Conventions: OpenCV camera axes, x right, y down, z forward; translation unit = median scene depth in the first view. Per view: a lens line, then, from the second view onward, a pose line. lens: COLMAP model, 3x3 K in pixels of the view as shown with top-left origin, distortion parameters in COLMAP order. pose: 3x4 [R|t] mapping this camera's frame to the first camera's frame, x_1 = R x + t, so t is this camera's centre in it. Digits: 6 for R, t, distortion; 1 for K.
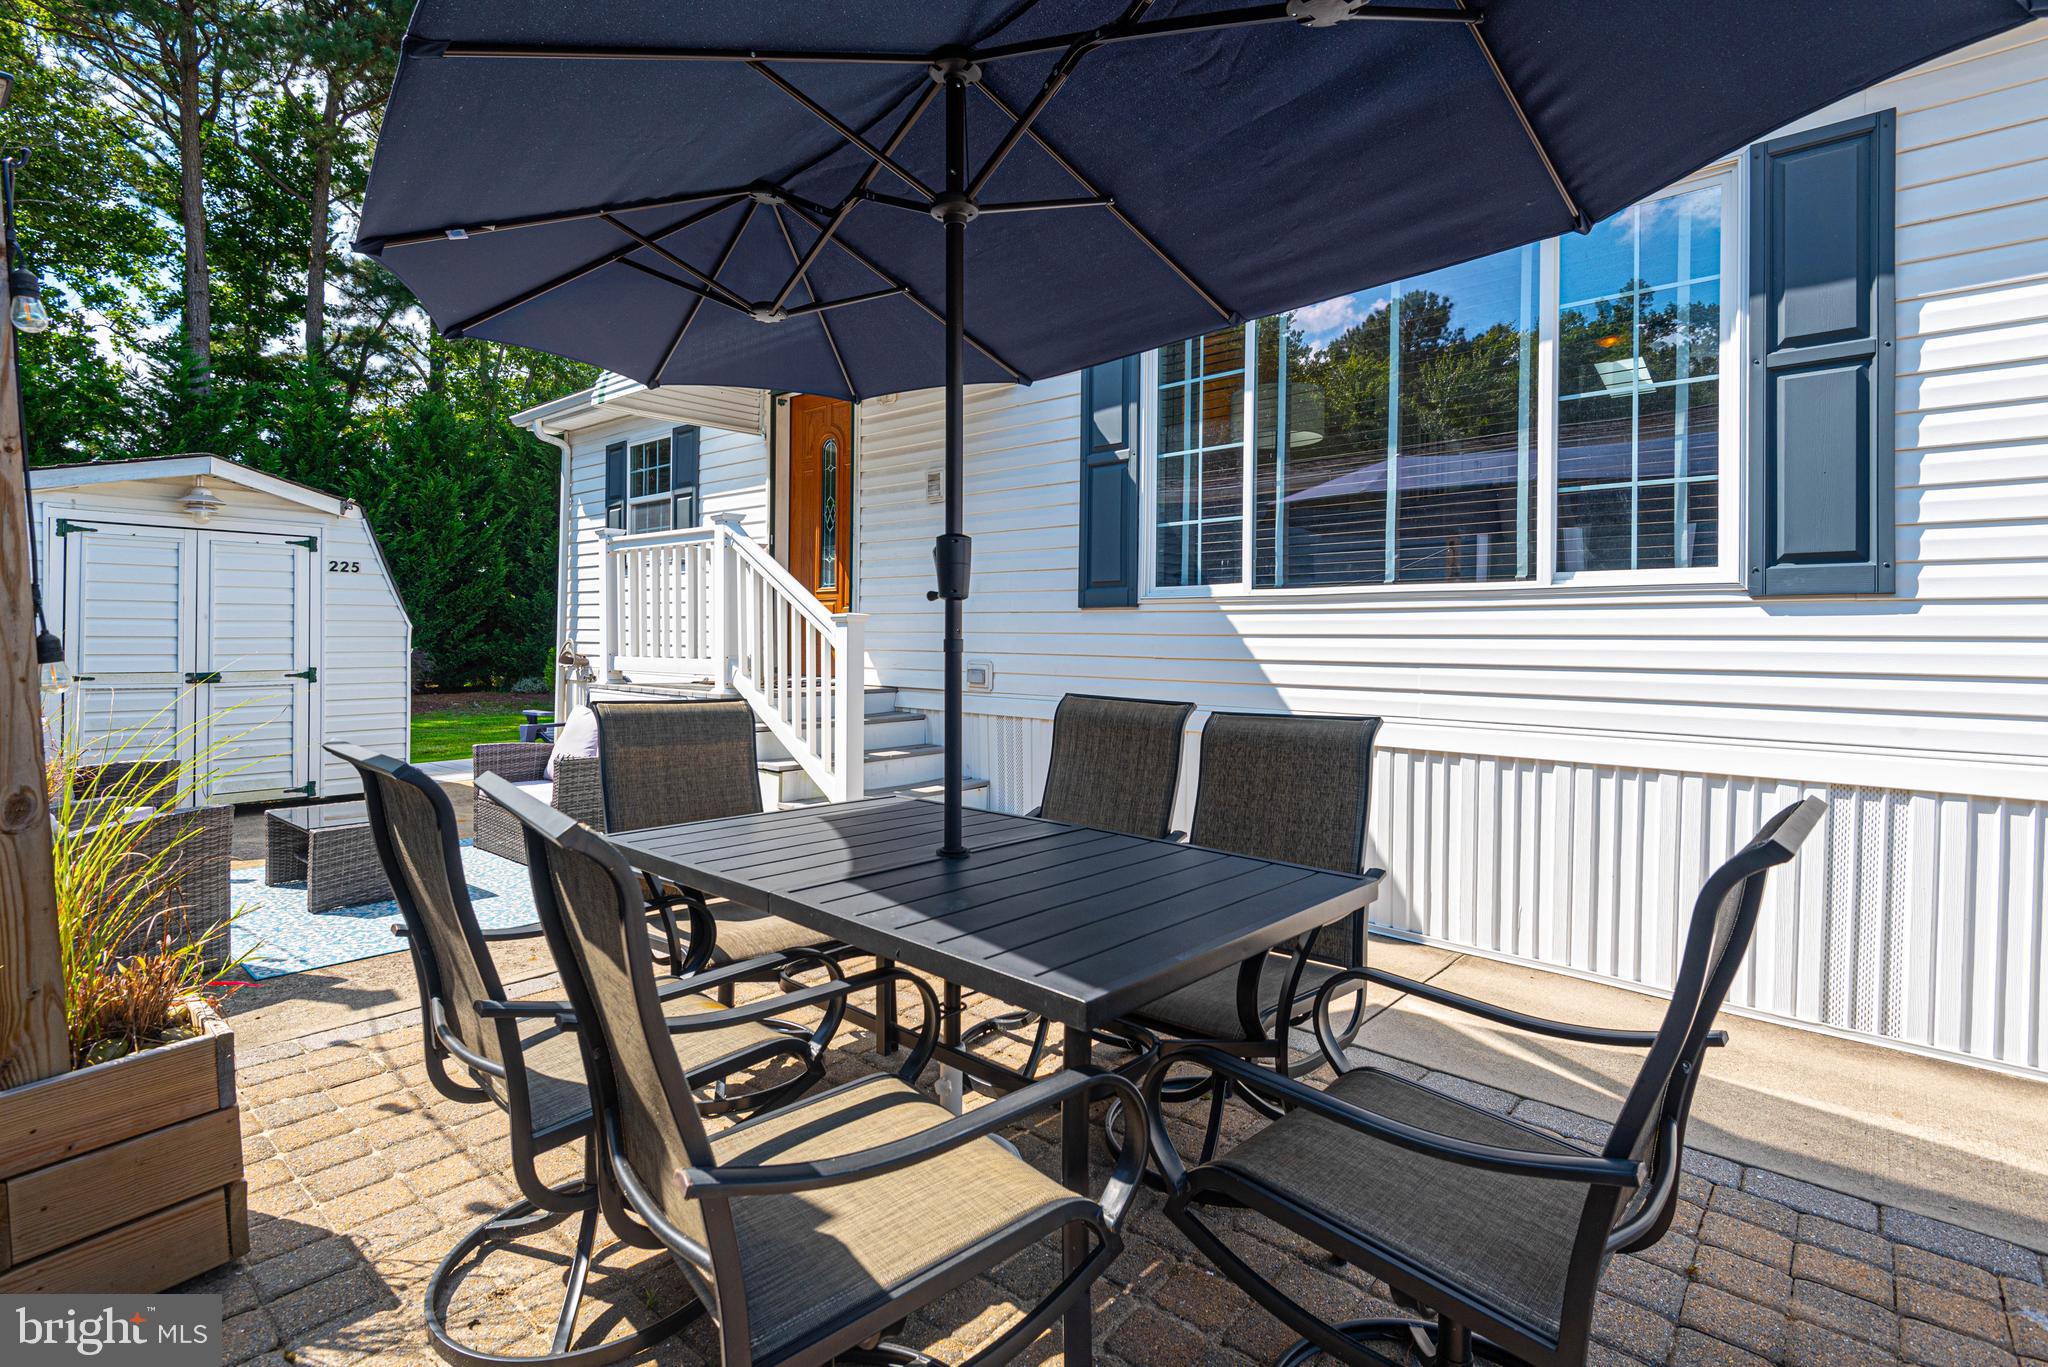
lens RADIAL K [[996.4, 0, 1025.9], [0, 996.4, 639.1], [0, 0, 1]] dist [0.024838, -0.012100]
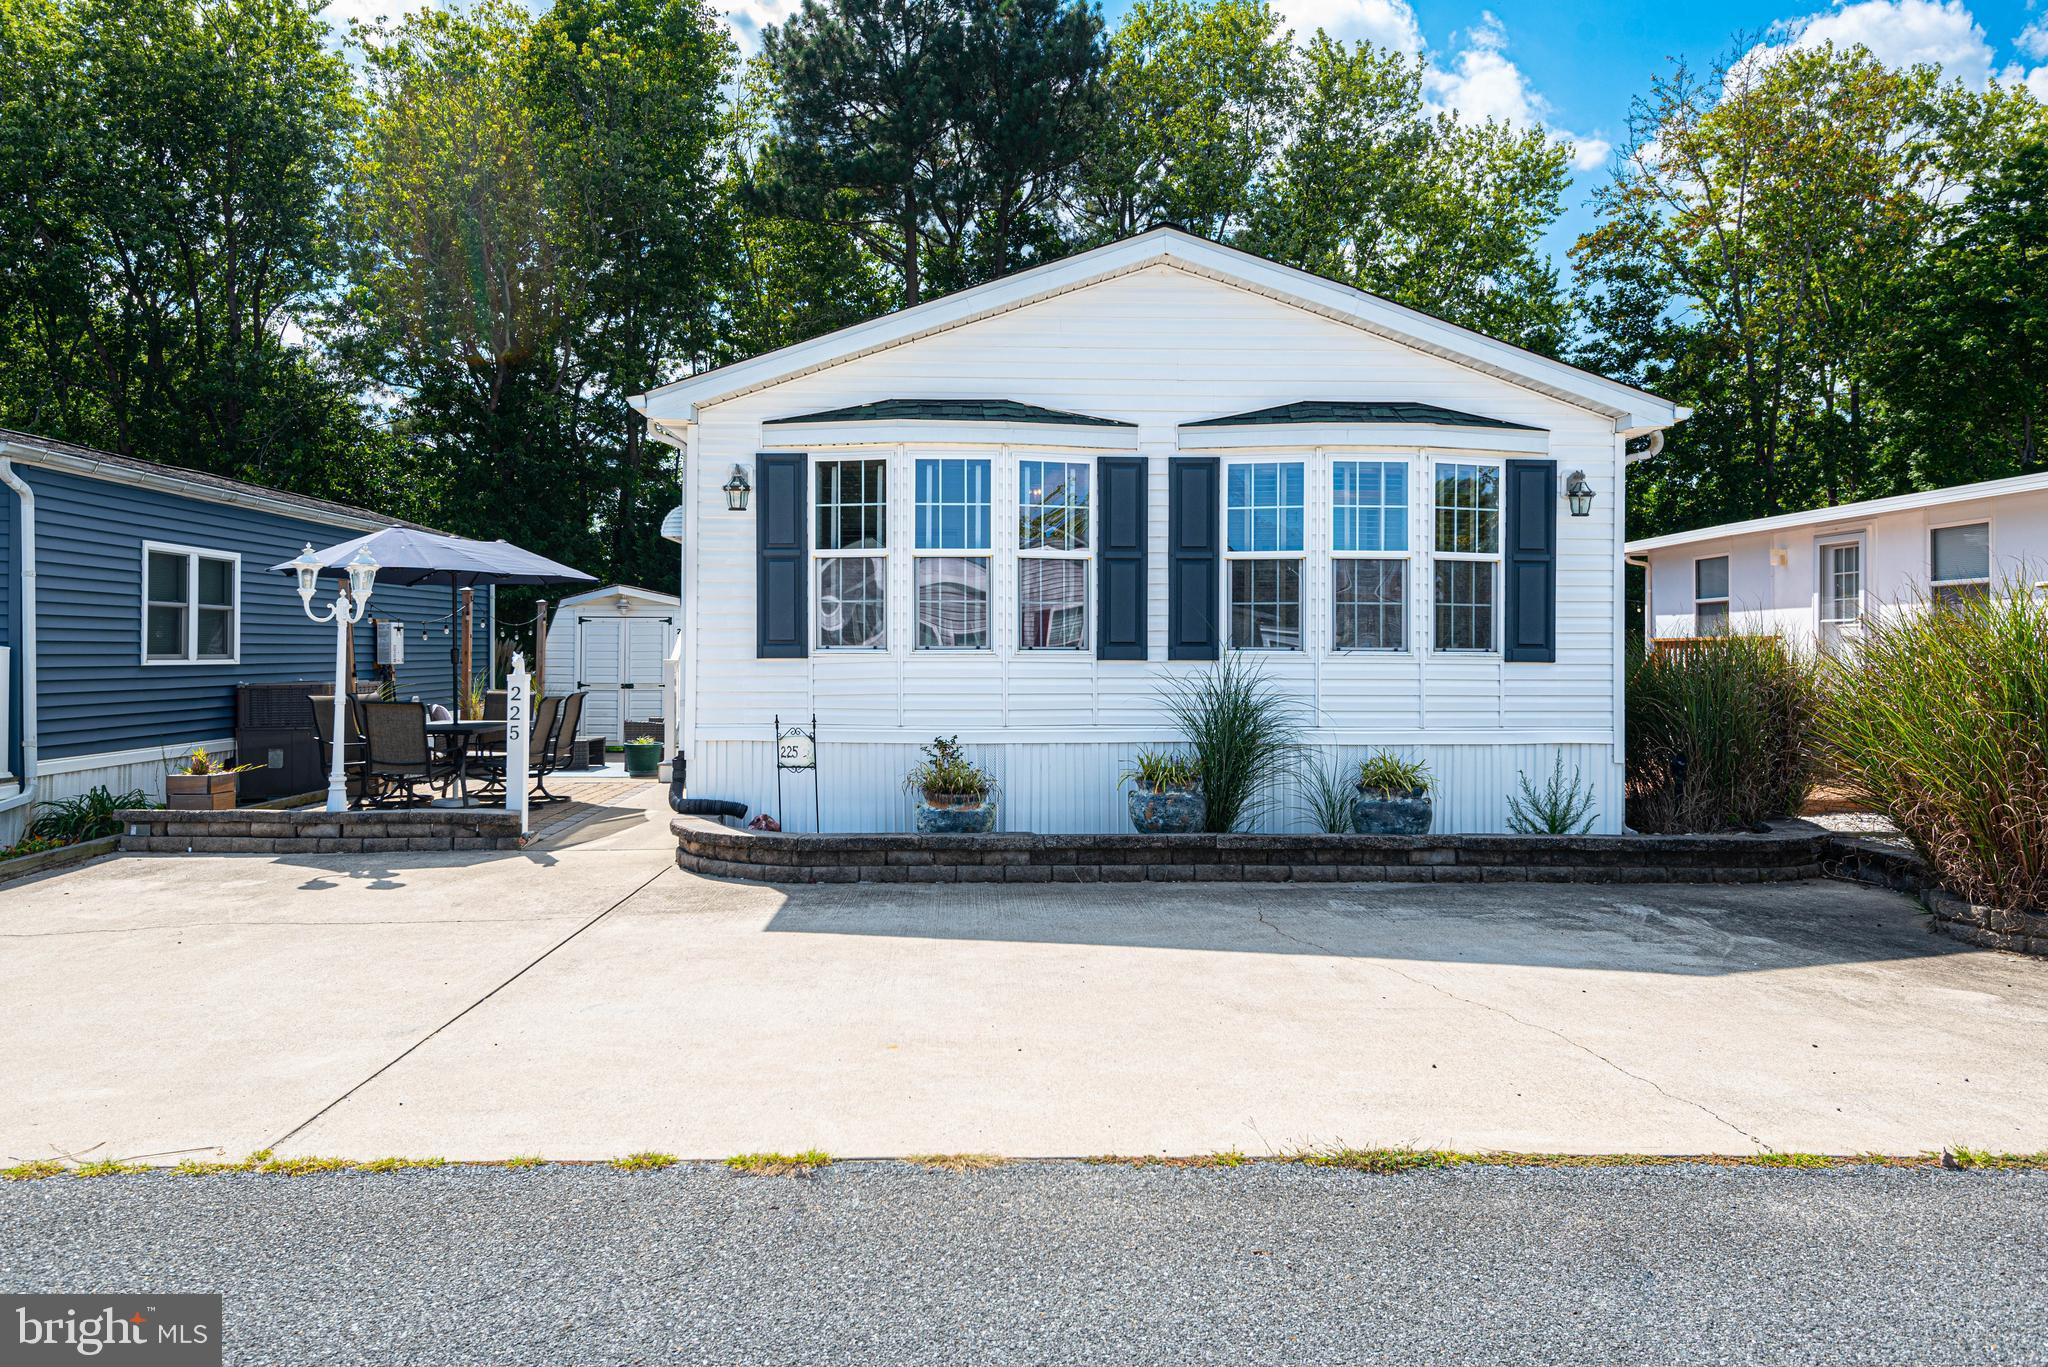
lens RADIAL K [[1362.1, 0, 1020.0], [0, 1362.1, 679.2], [0, 0, 1]] dist [0.021220, 0.000485]
pose [[0.695974, 0.008401, -0.718018, 1.433322], [0.005461, 0.999841, 0.016992, -0.016388], [0.718046, -0.015747, 0.695817, -0.328832]]
